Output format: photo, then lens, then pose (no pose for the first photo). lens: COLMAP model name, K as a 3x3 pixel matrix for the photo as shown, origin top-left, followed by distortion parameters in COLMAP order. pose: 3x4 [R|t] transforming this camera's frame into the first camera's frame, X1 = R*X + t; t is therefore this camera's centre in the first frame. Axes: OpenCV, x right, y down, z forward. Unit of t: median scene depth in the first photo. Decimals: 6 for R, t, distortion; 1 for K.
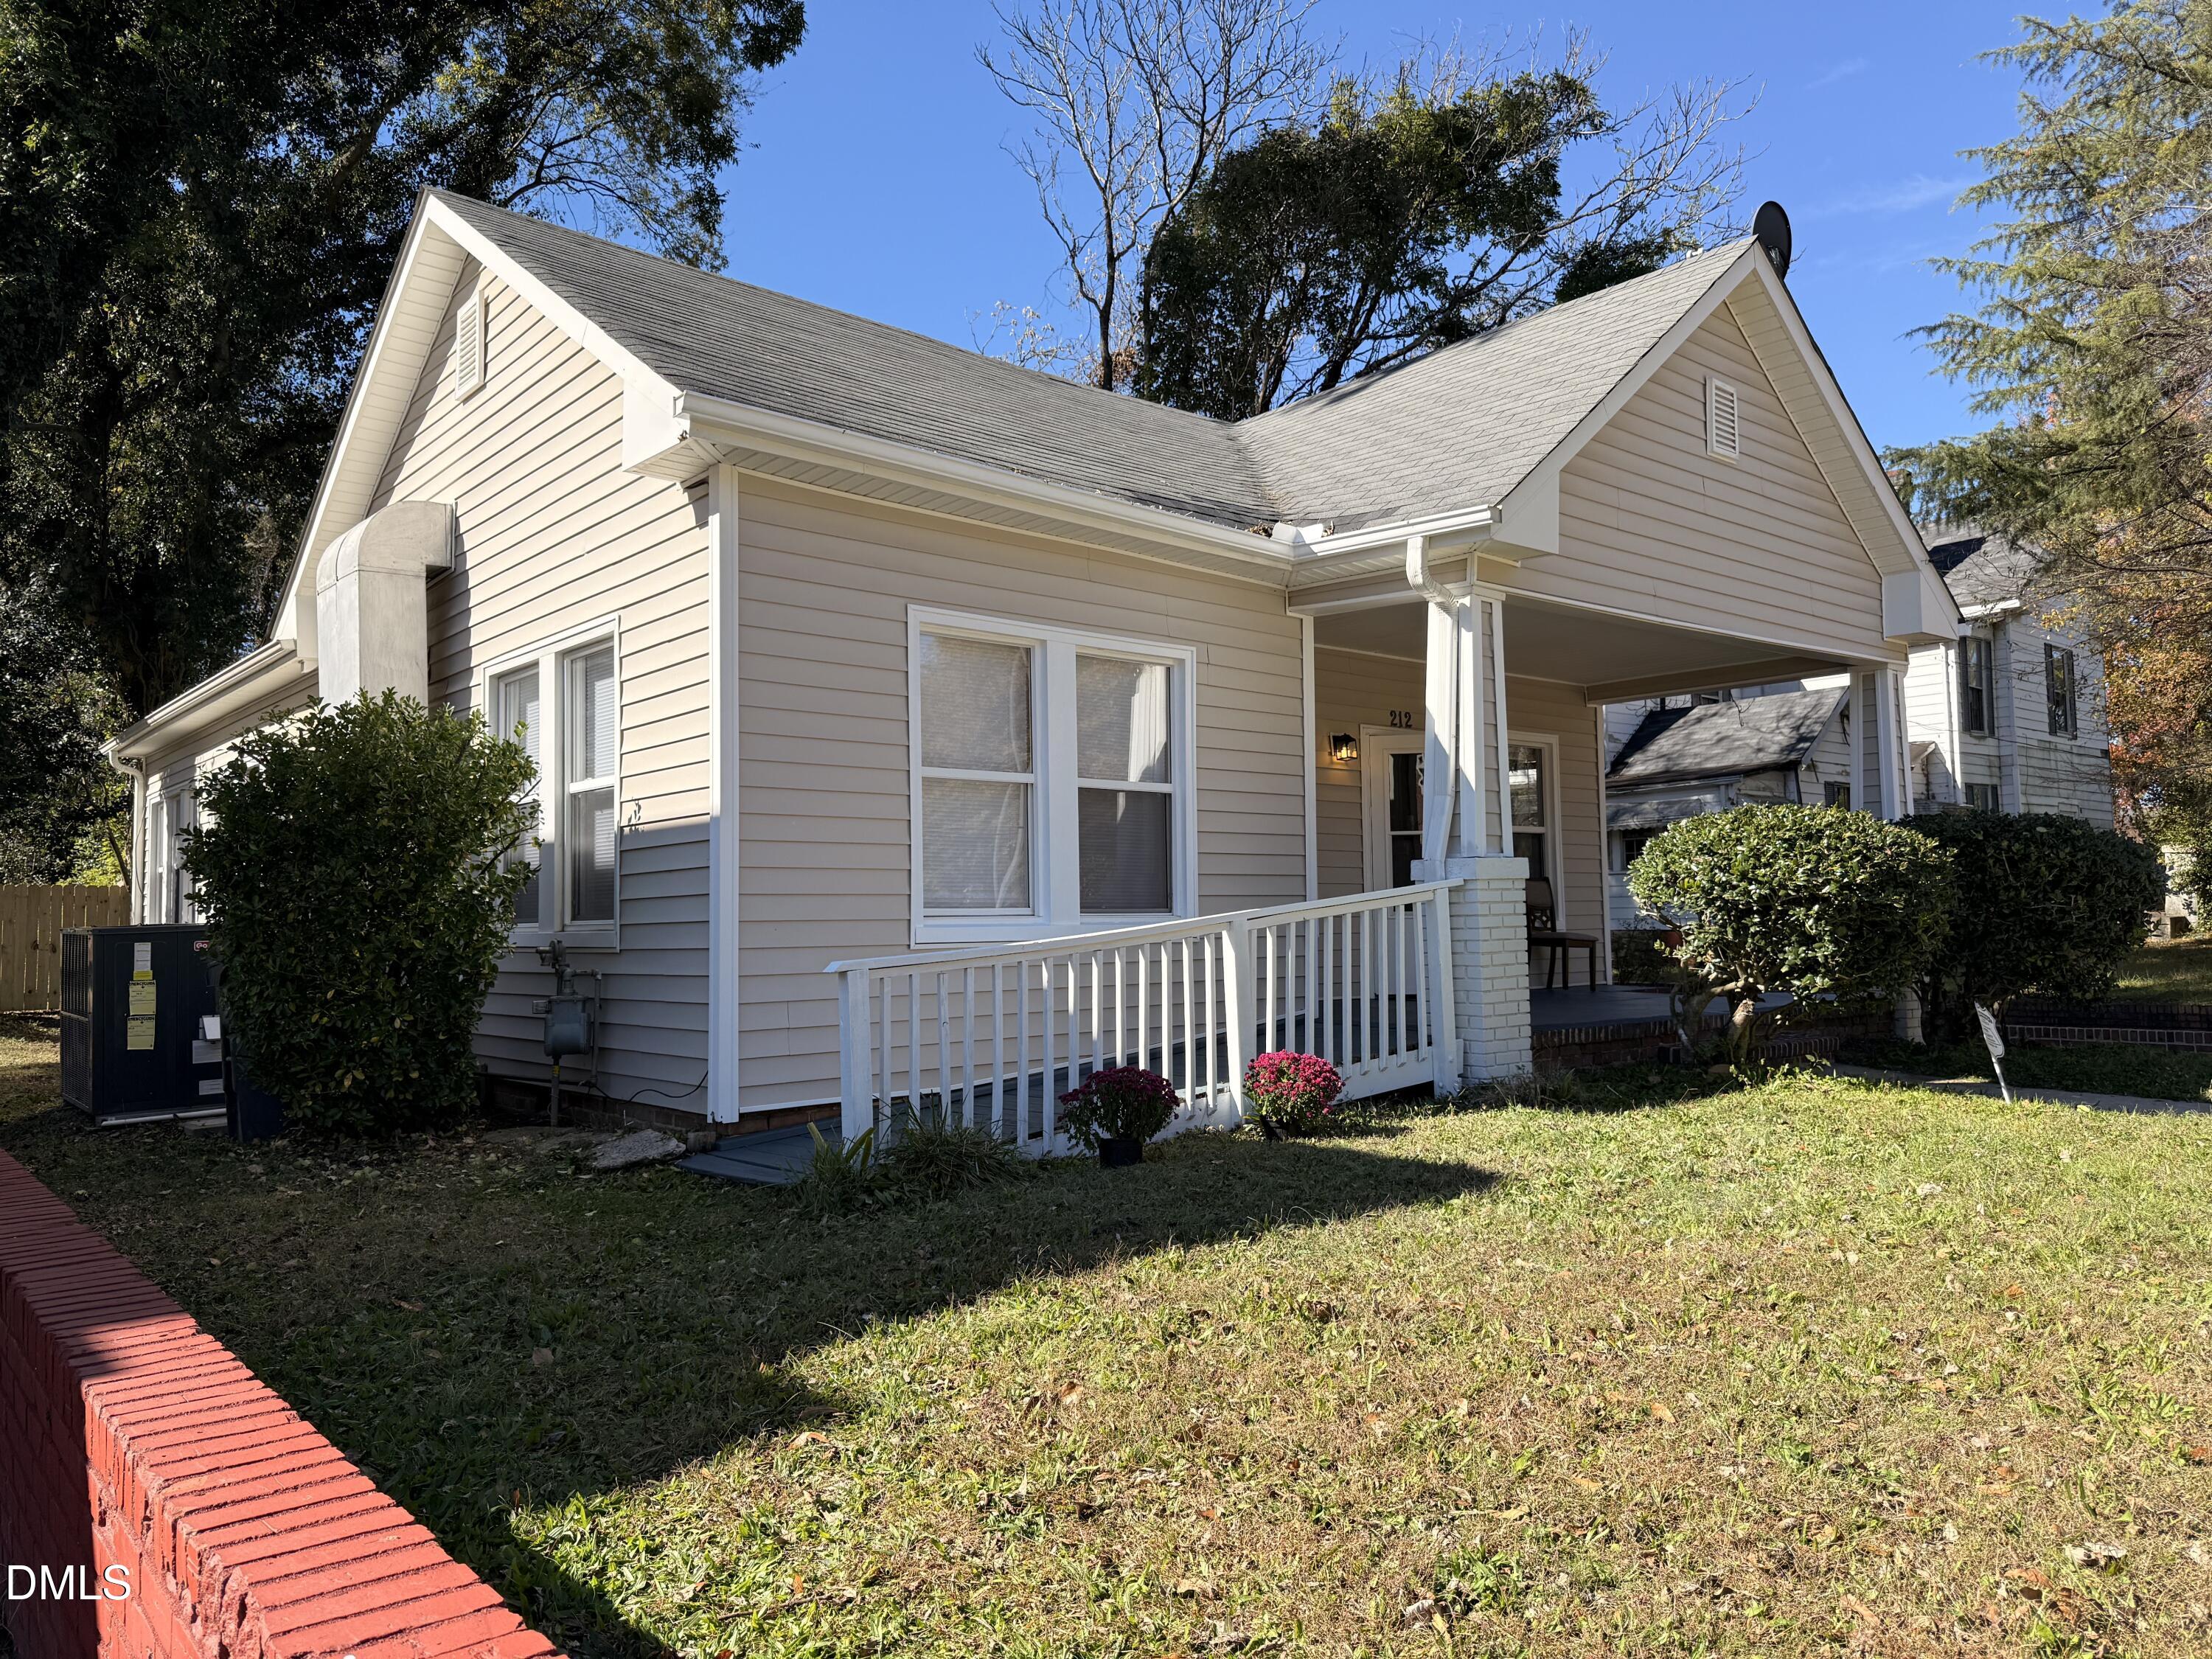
lens RADIAL K [[1508.4, 0, 1106.0], [0, 1508.4, 829.5], [0, 0, 1]] dist [0.066345, -0.070202]
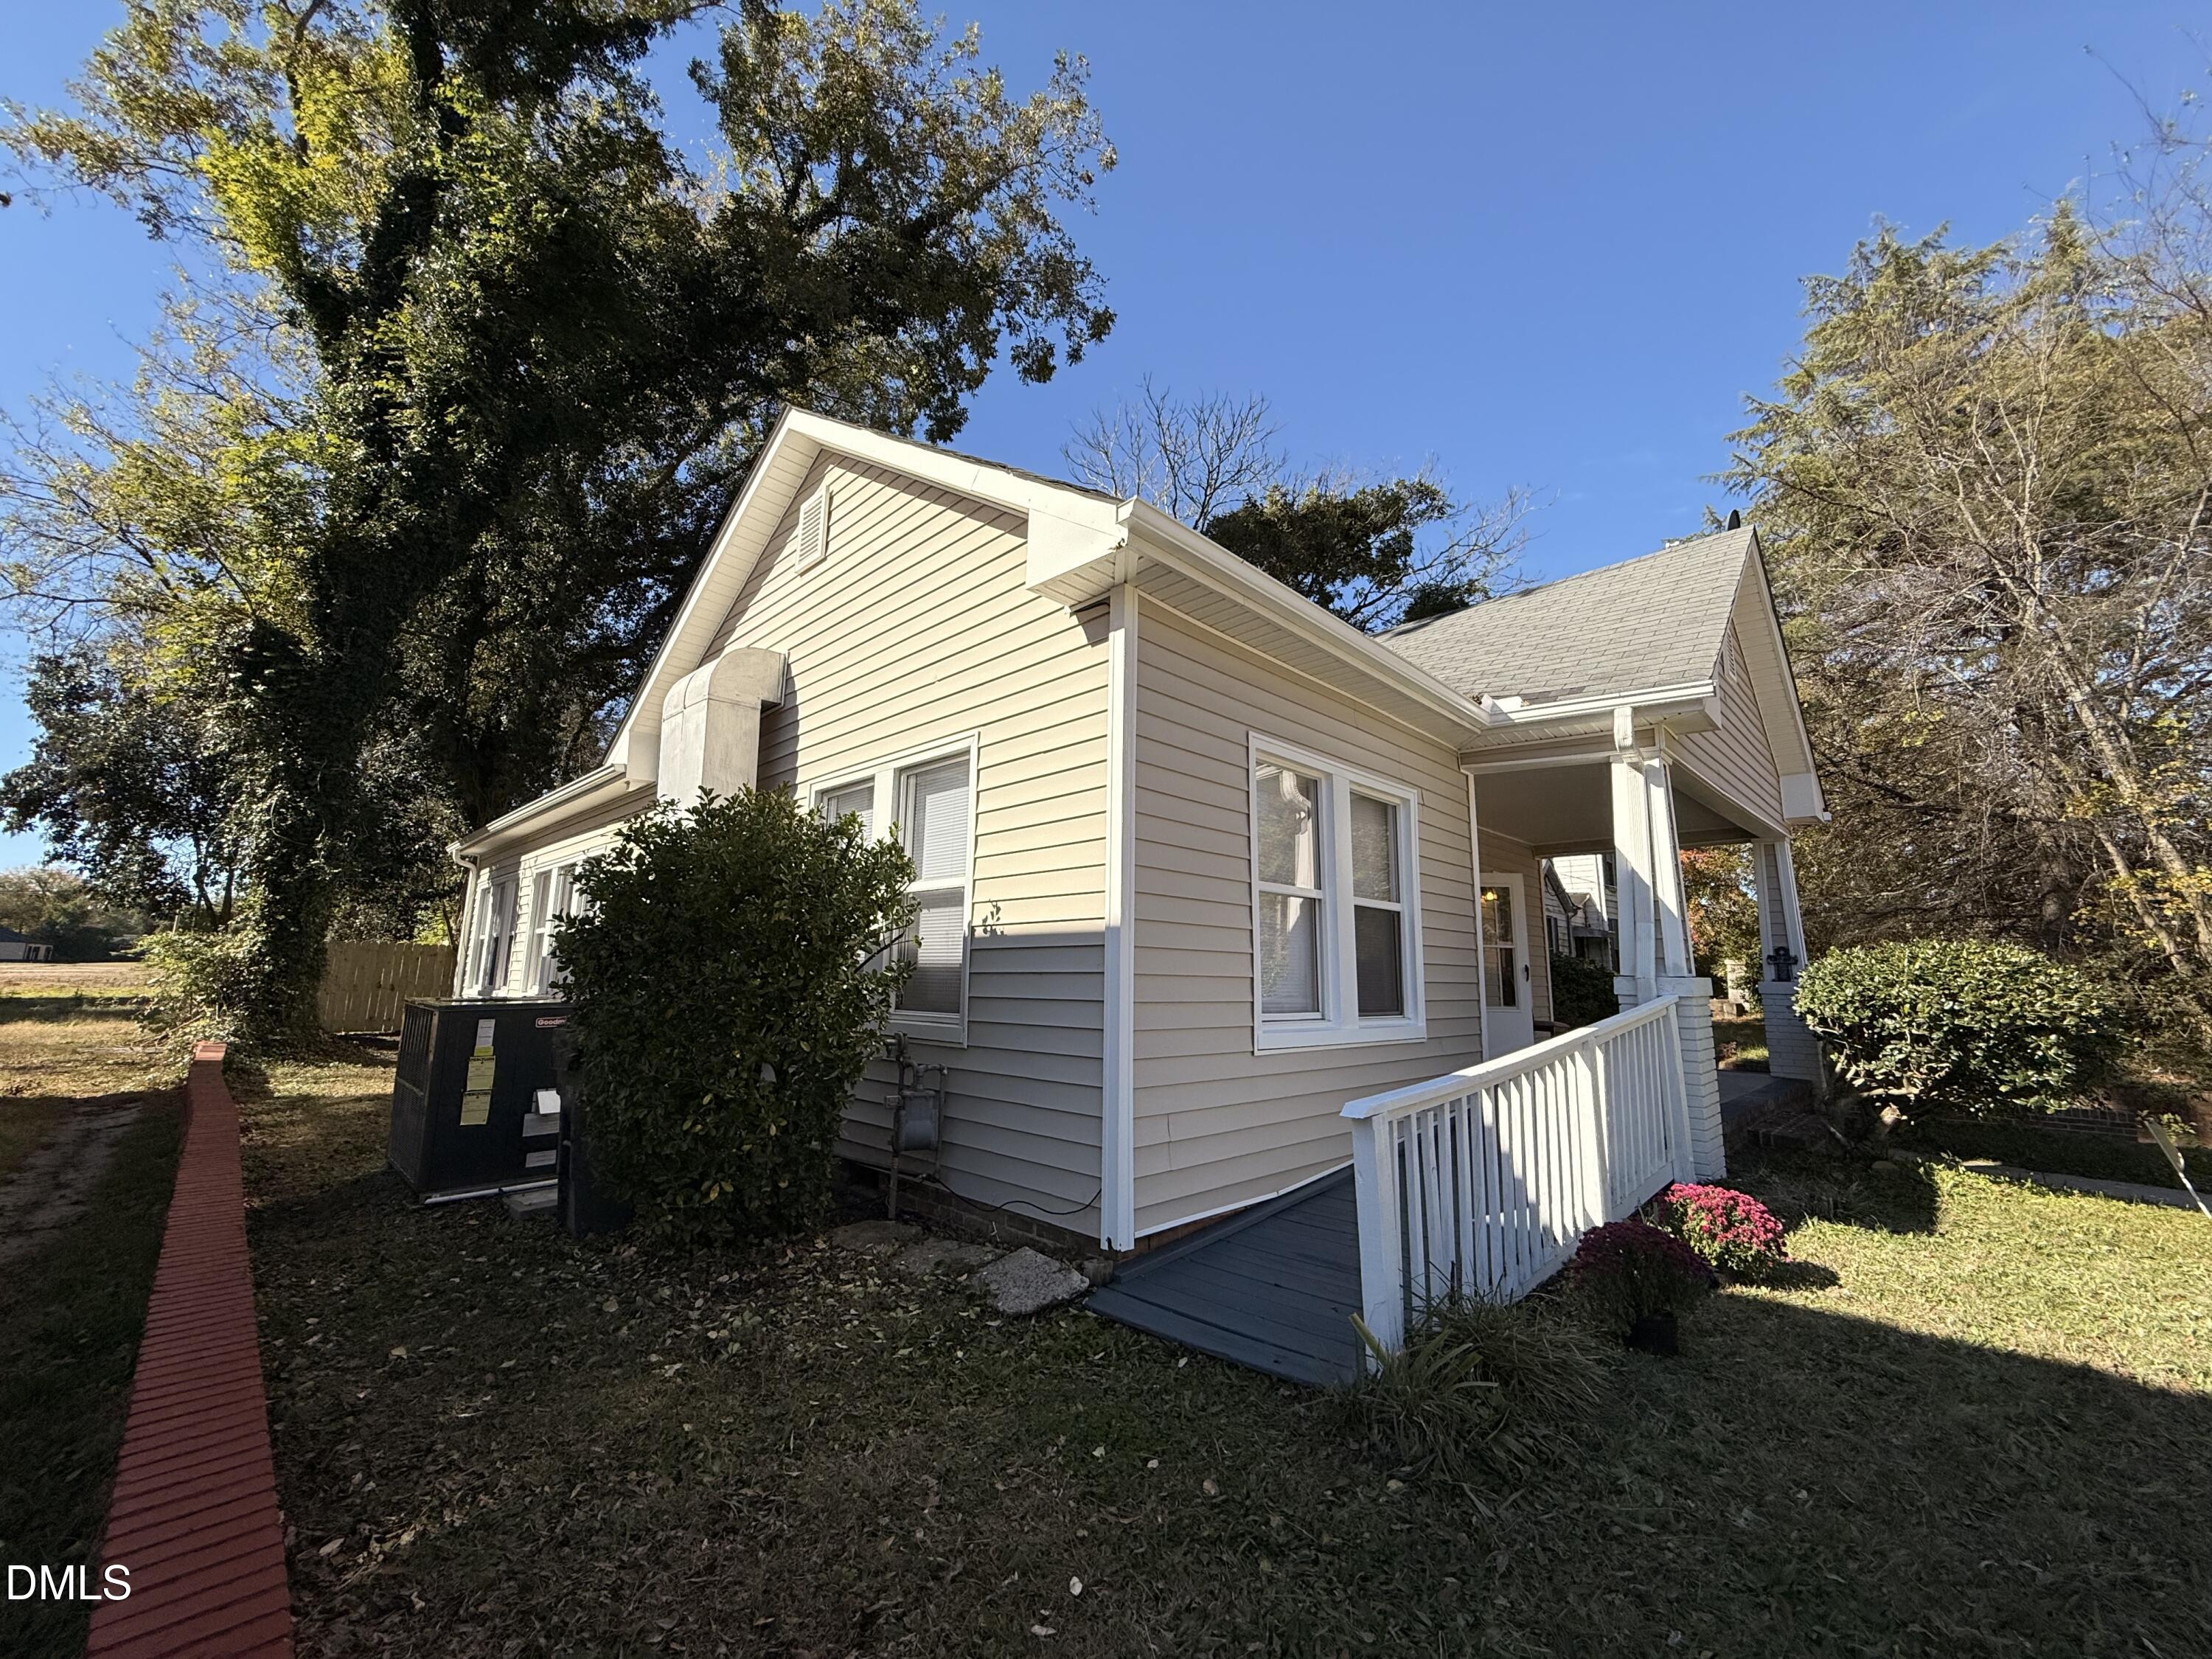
lens RADIAL K [[860.1, 0, 1106.0], [0, 860.1, 829.5], [0, 0, 1]] dist [0.008618, -0.000544]
pose [[0.996098, 0.043596, 0.076734, -0.247364], [-0.034791, 0.993035, -0.112562, -0.004108], [-0.081107, 0.109453, 0.990677, 0.348721]]
